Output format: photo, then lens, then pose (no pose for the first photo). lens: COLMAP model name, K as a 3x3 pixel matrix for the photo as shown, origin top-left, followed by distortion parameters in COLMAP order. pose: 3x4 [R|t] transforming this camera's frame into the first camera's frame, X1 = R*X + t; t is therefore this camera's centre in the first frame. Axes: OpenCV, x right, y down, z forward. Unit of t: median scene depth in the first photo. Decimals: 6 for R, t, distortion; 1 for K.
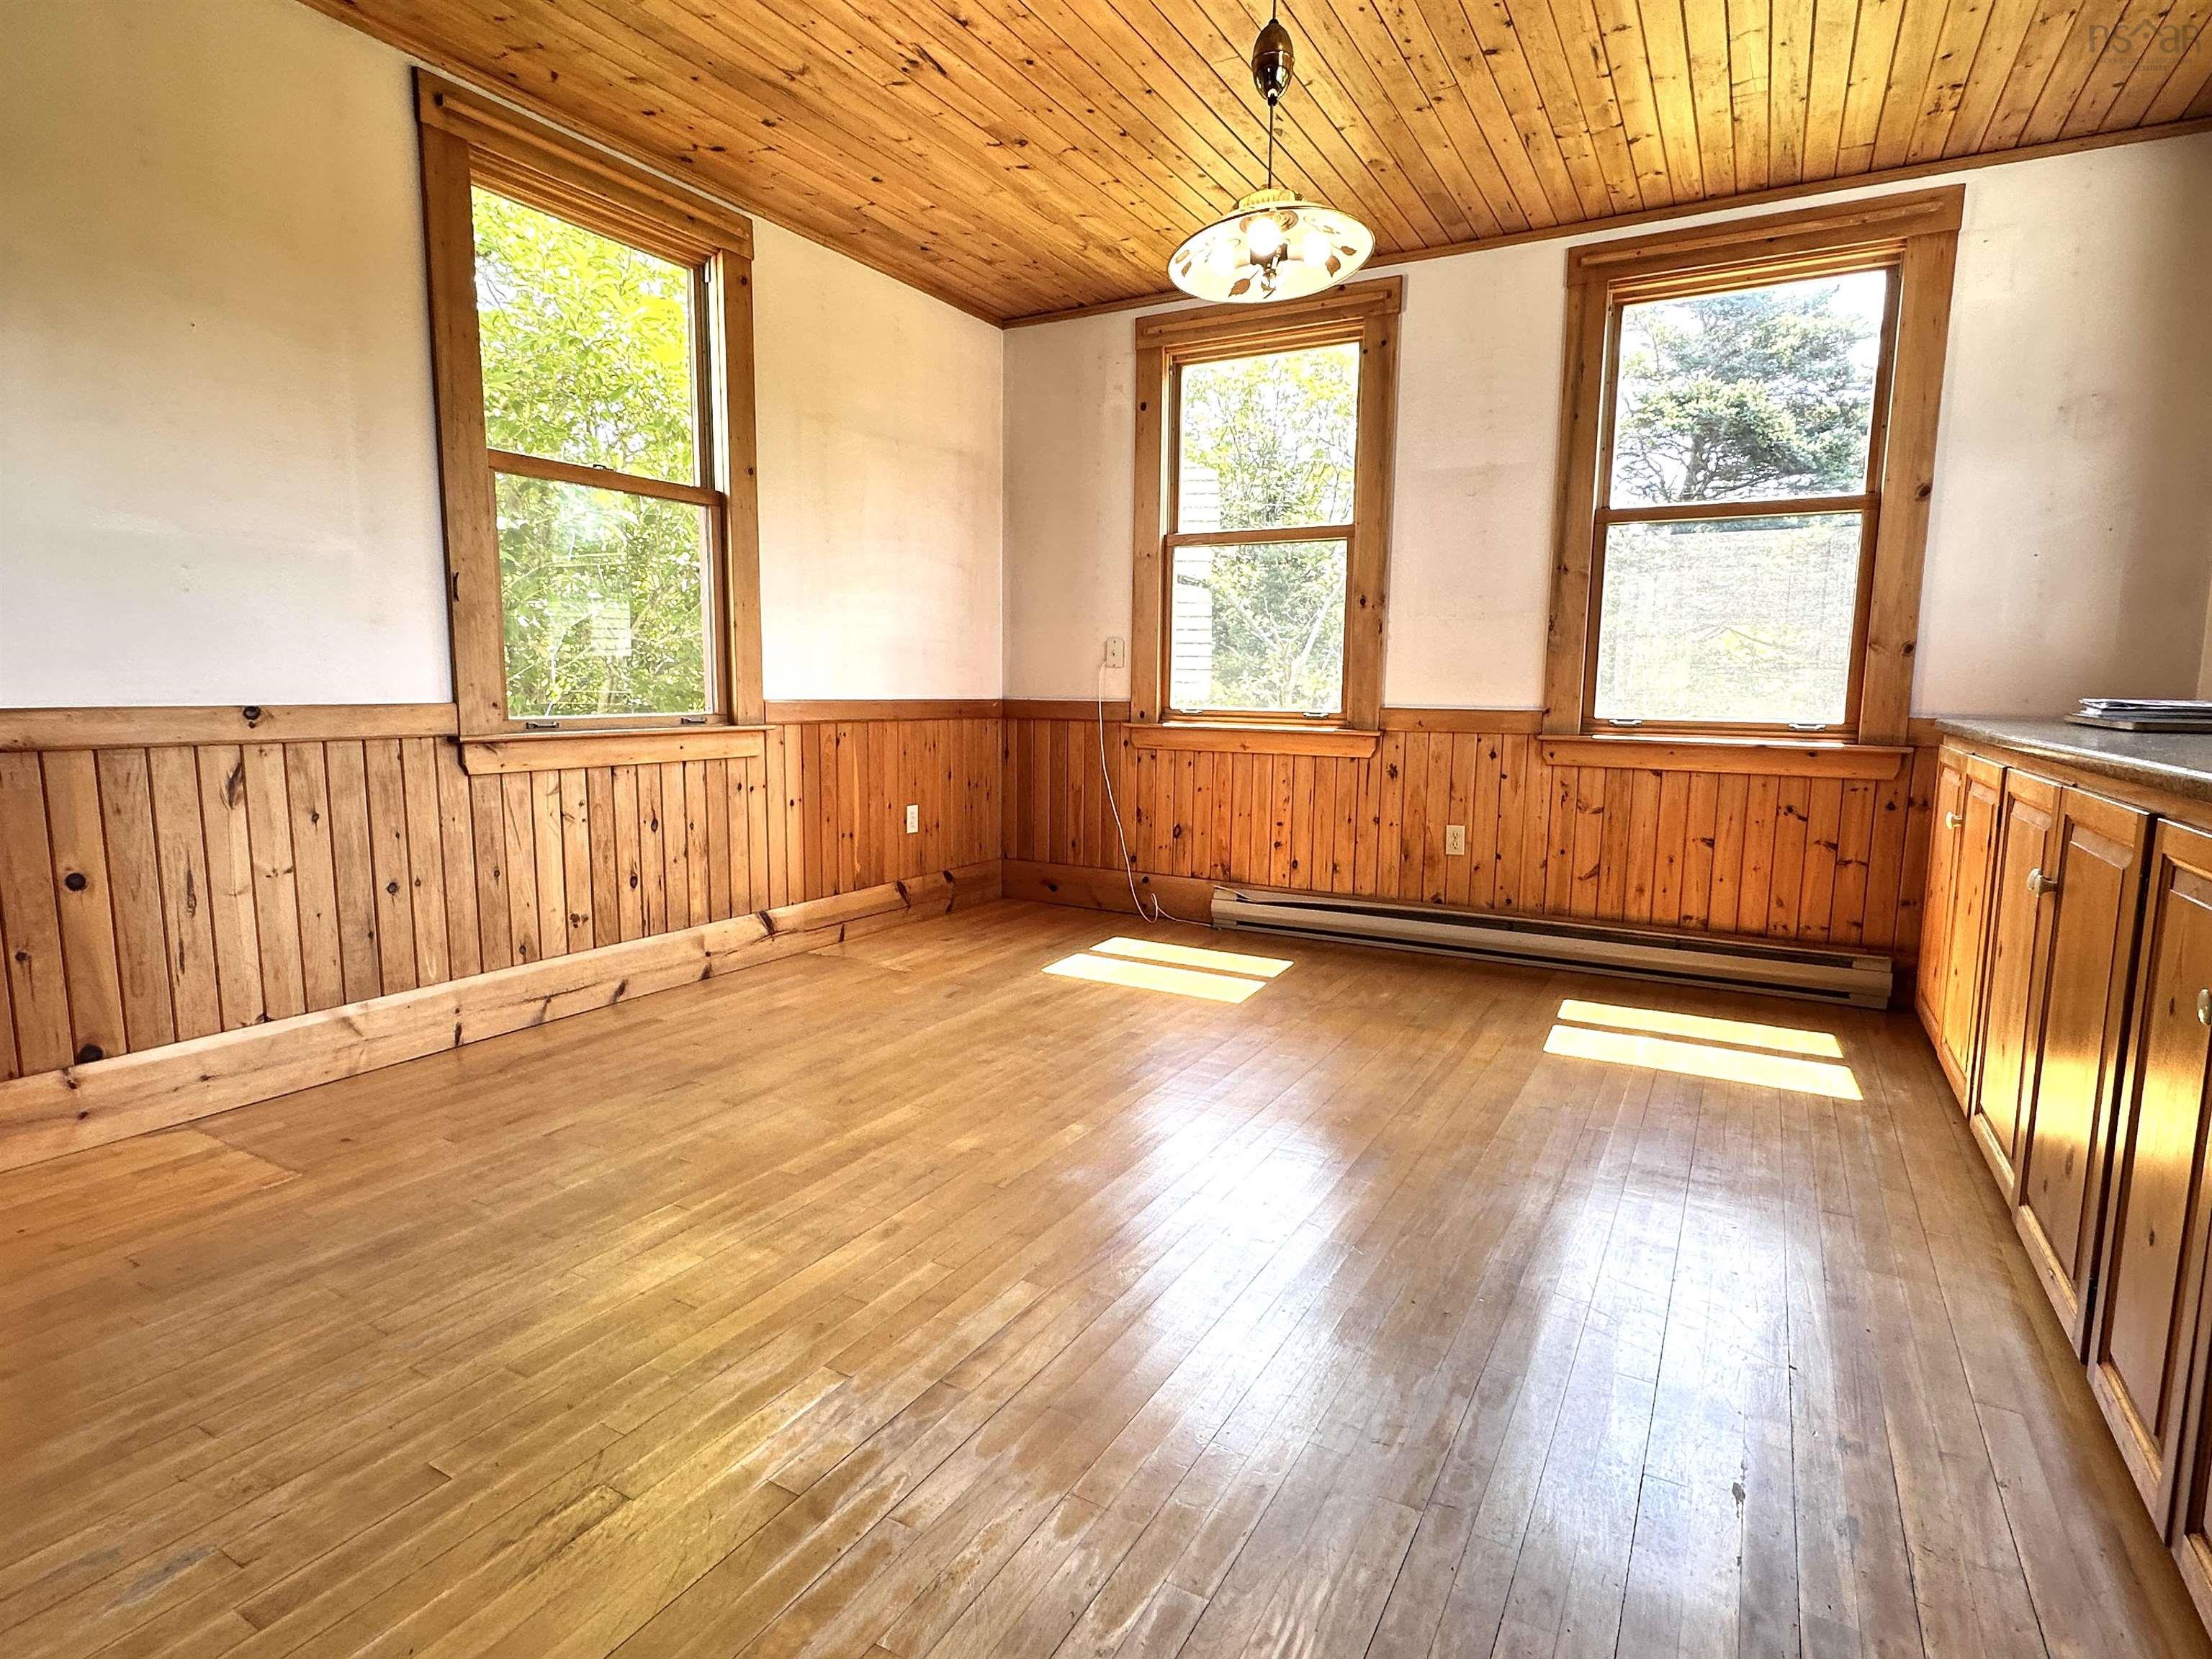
lens RADIAL K [[1152.5, 0, 1110.3], [0, 1152.5, 832.7], [0, 0, 1]] dist [0.001502, 0.000067]
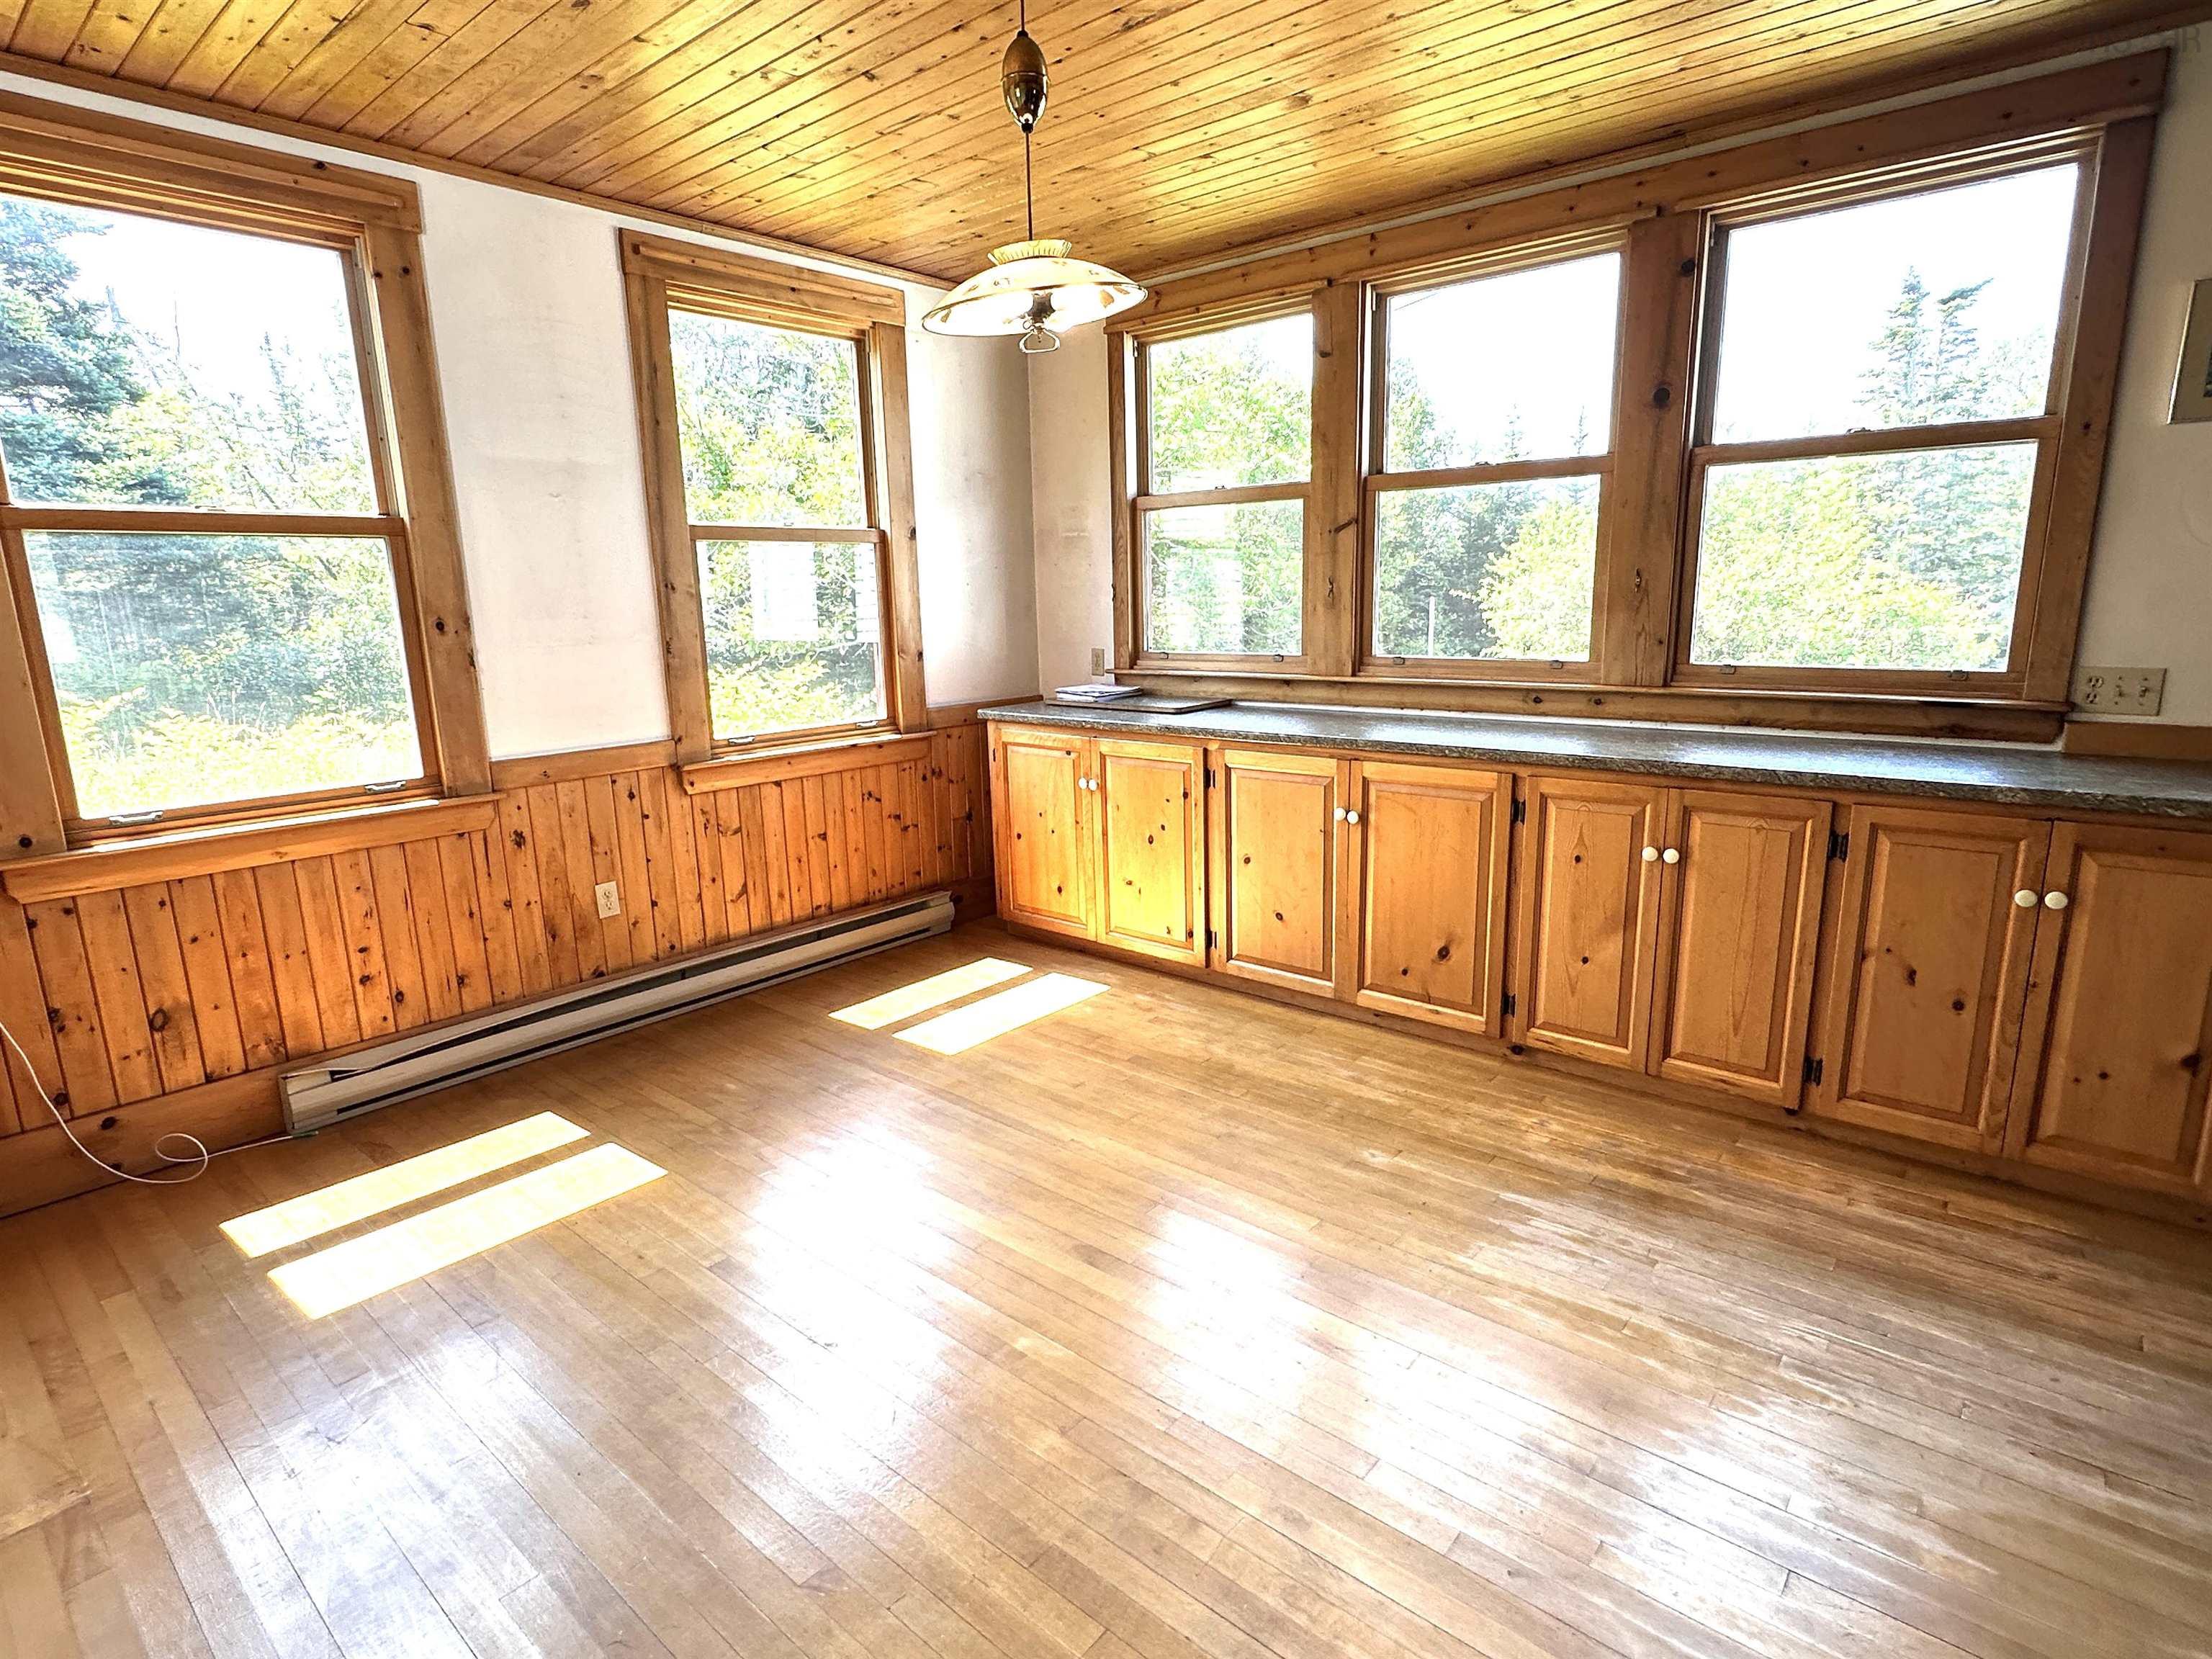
lens RADIAL K [[1152.5, 0, 1110.3], [0, 1152.5, 832.7], [0, 0, 1]] dist [0.001502, 0.000067]
pose [[0.194787, -0.218626, 0.956170, -0.463305], [0.155037, 0.969450, 0.190079, -0.155470], [-0.968515, 0.111217, 0.222732, 0.461192]]
